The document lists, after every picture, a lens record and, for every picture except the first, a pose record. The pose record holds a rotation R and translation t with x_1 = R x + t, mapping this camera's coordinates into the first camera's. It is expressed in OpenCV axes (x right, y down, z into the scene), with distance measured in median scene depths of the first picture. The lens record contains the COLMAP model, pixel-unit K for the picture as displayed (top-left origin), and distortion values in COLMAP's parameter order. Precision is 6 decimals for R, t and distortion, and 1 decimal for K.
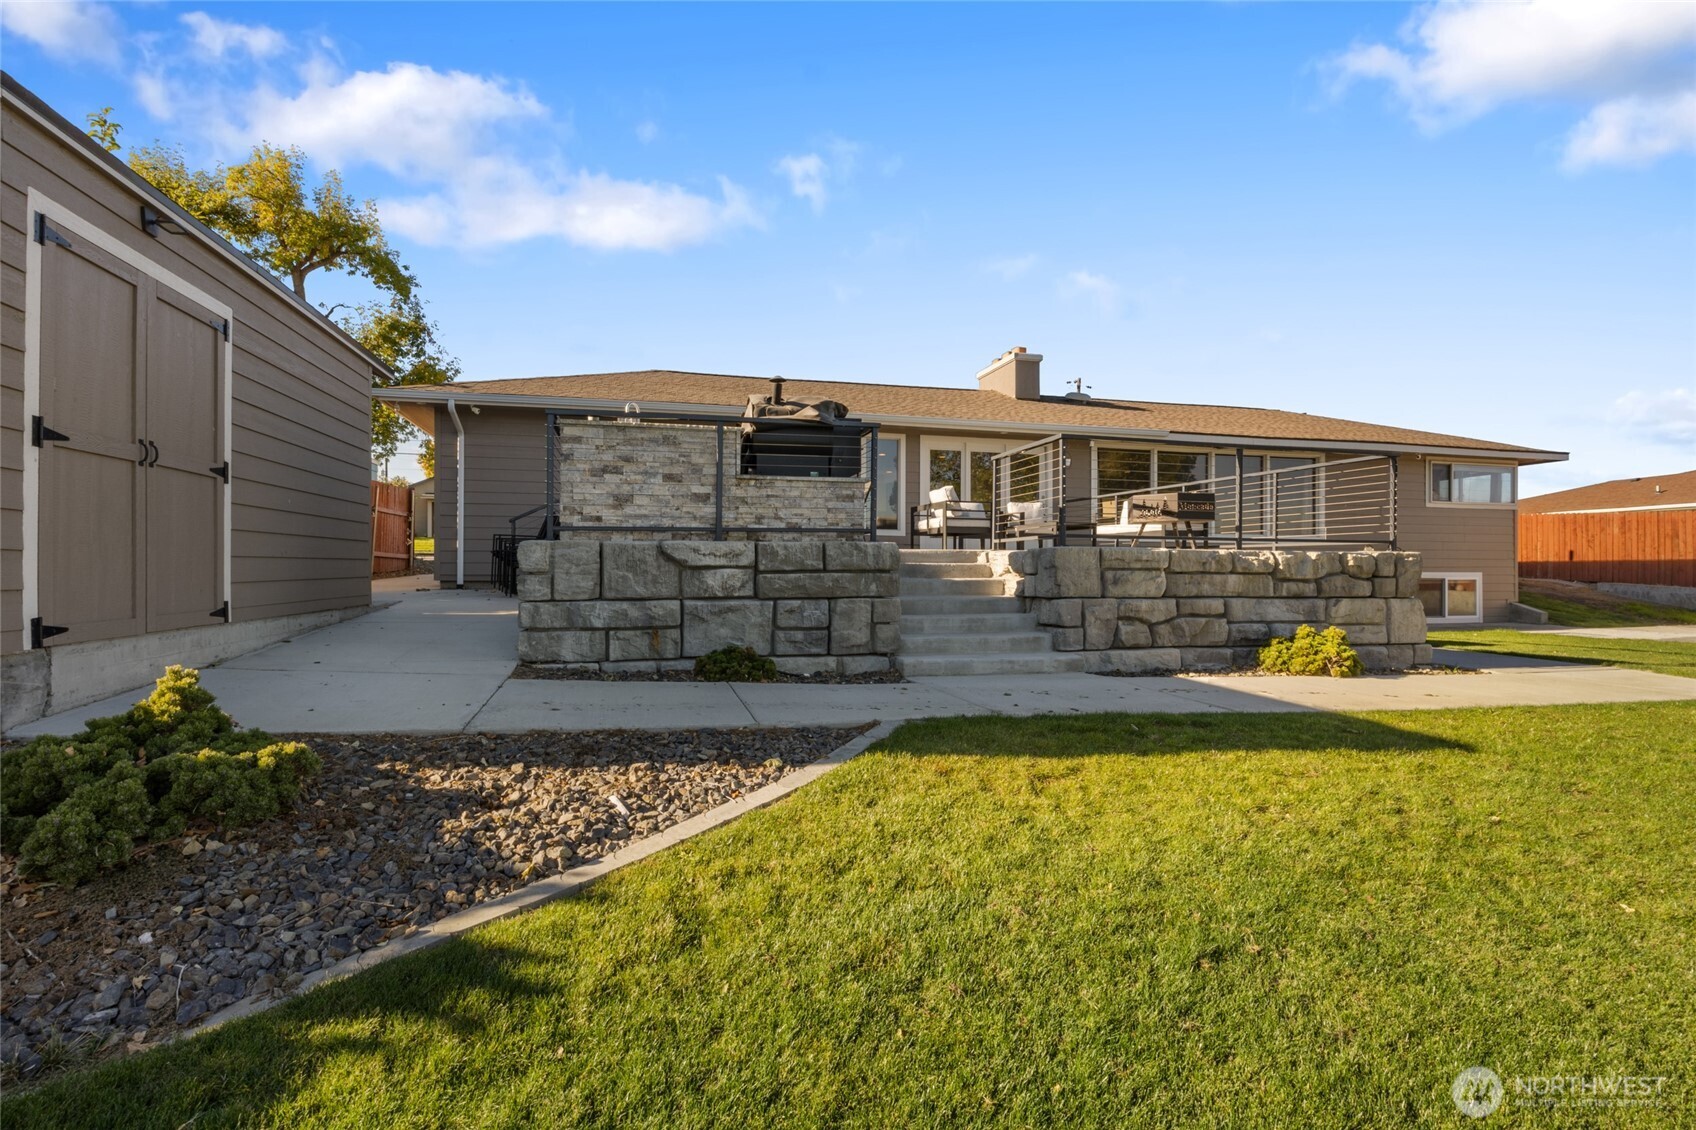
lens RADIAL K [[836.8, 0, 848.0], [0, 836.8, 565.0], [0, 0, 1]] dist [0.001870, 0.000319]
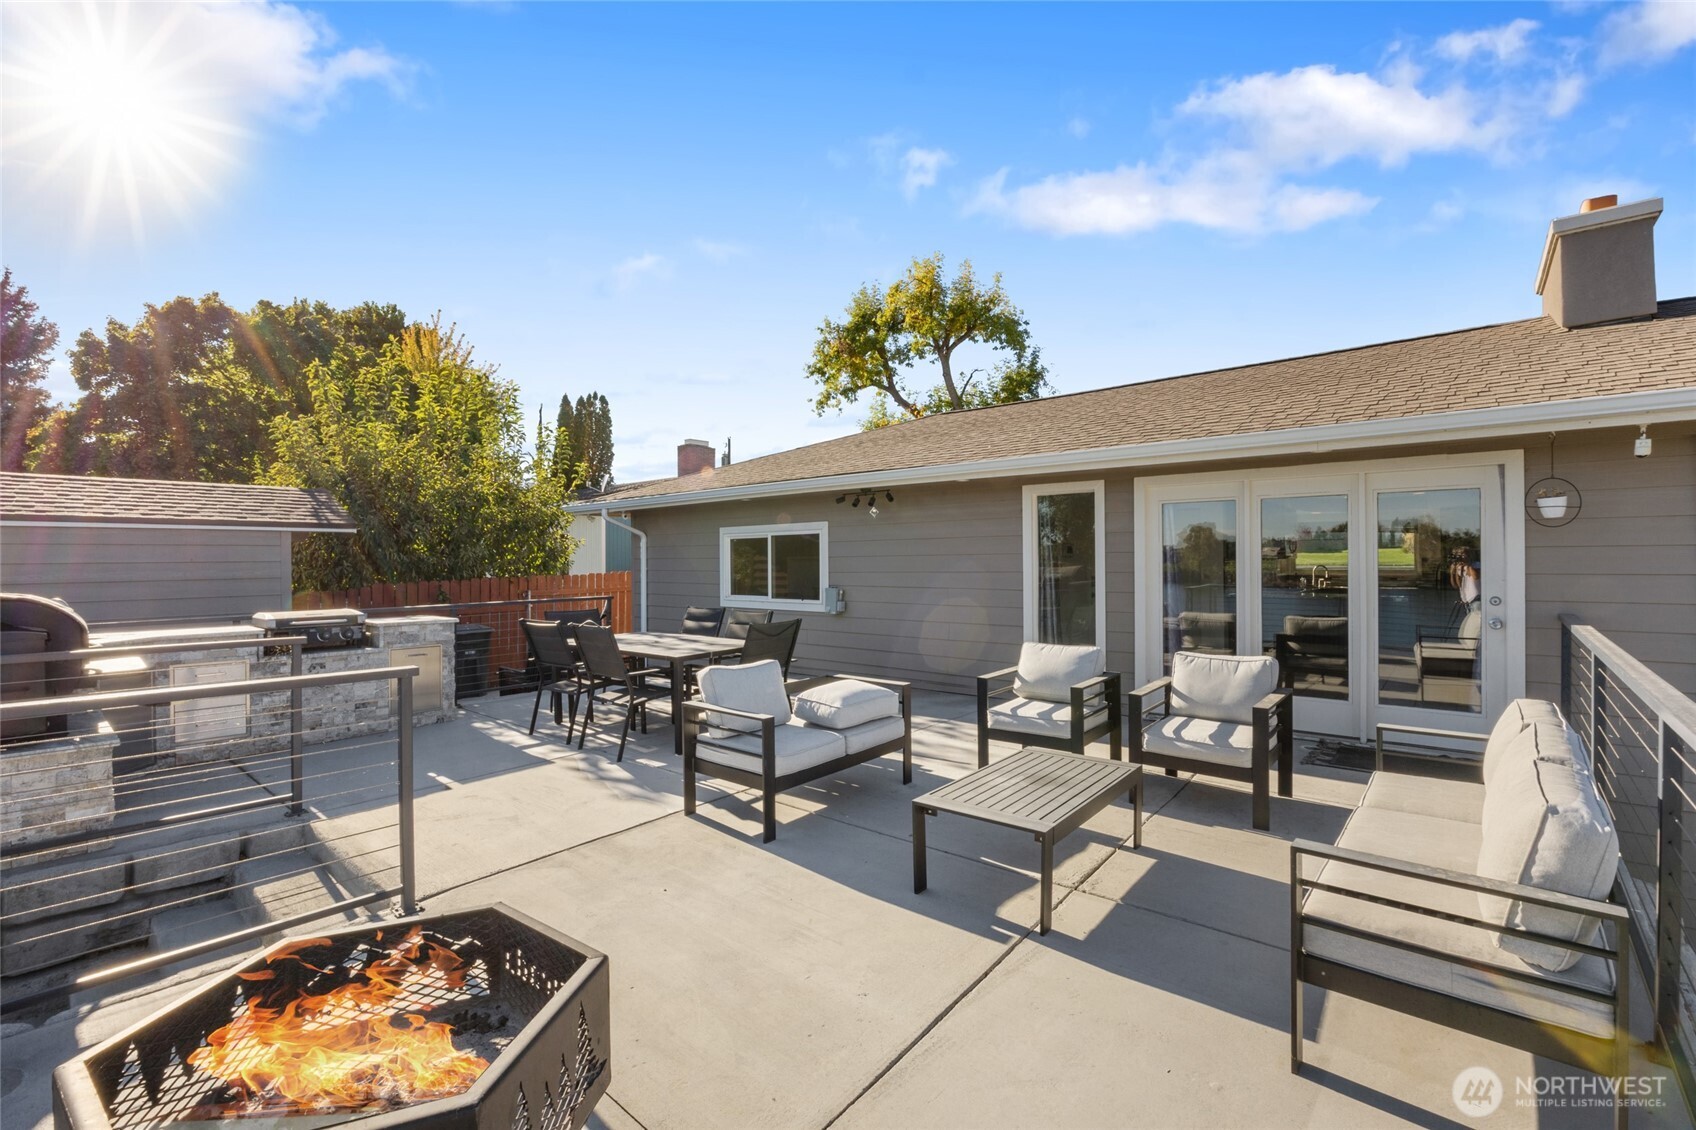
lens RADIAL K [[739.4, 0, 848.0], [0, 739.4, 565.0], [0, 0, 1]] dist [-0.023030, 0.001293]
pose [[0.556935, -0.003663, -0.830548, 0.291700], [0.015300, 0.999866, 0.005850, -0.088977], [0.830415, -0.015965, 0.556916, 0.505015]]
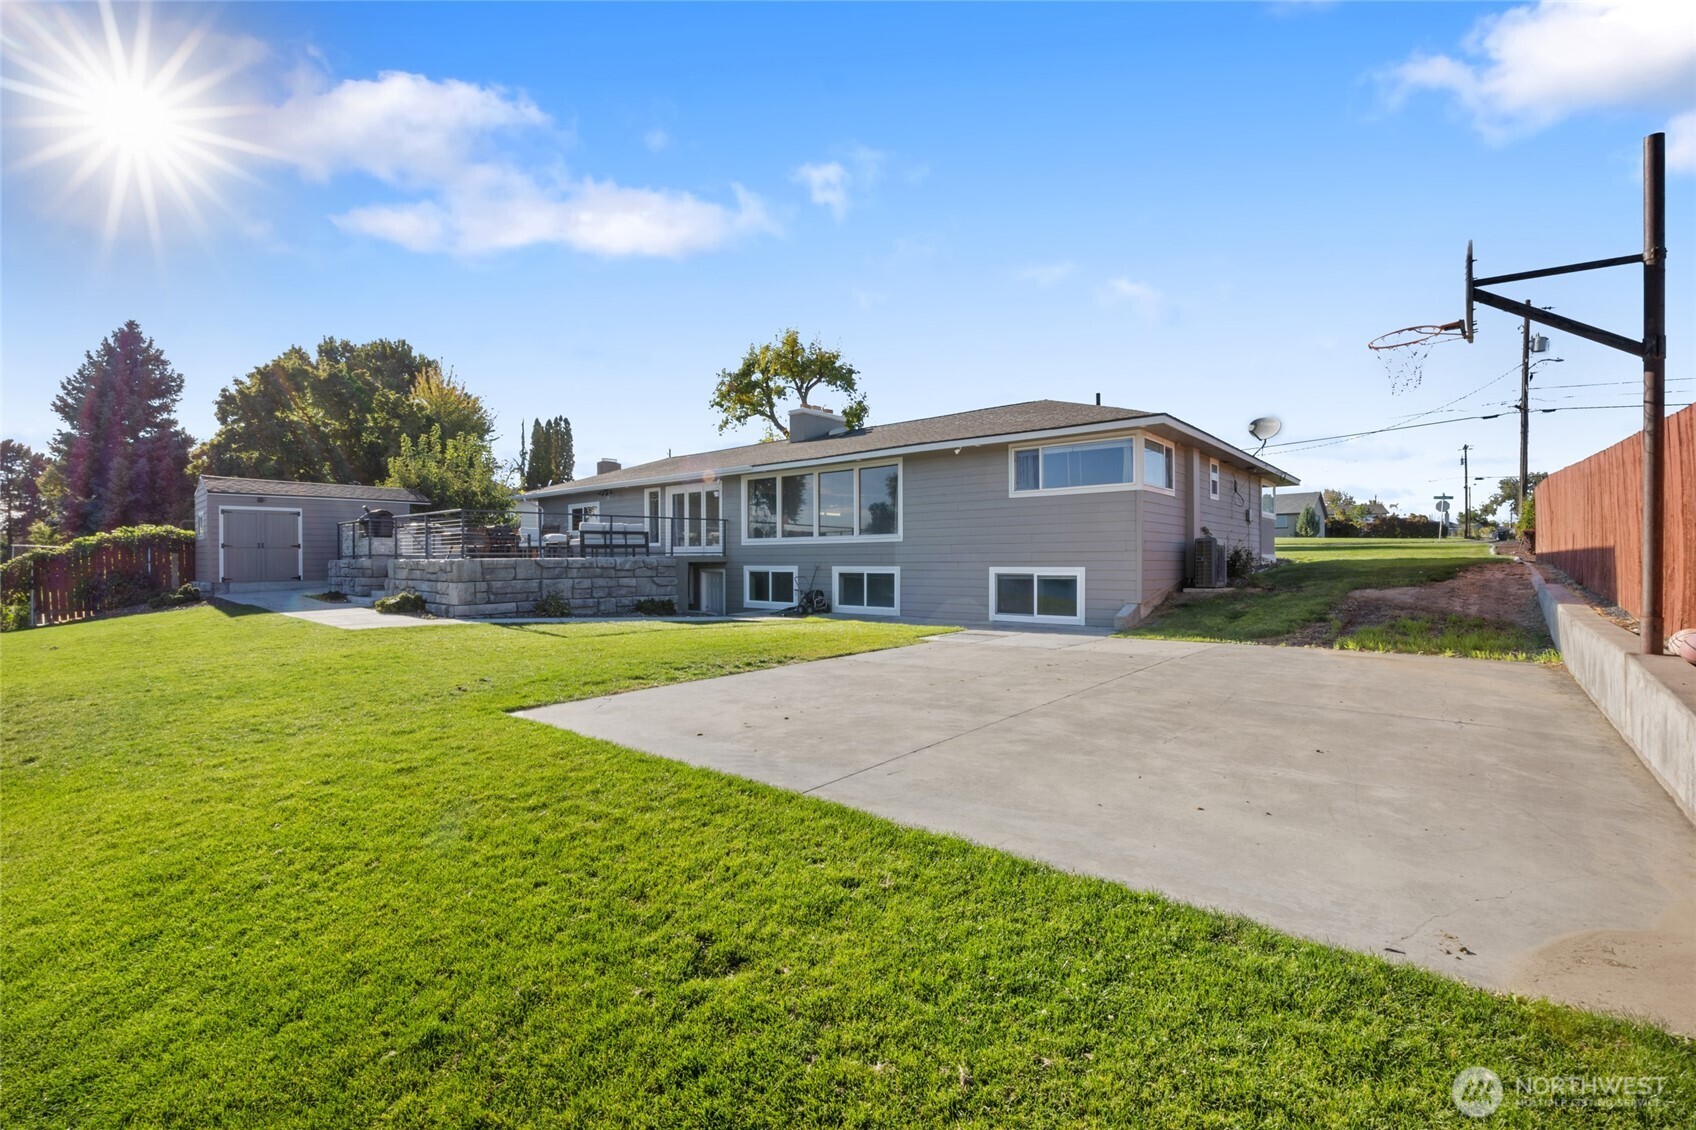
lens RADIAL K [[761.8, 0, 848.0], [0, 761.8, 565.0], [0, 0, 1]] dist [-0.000951, 0.000049]
pose [[0.551893, -0.003156, -0.833909, 1.298599], [0.011191, 0.999931, 0.003622, 0.001385], [0.833840, -0.011331, 0.551890, 0.373498]]
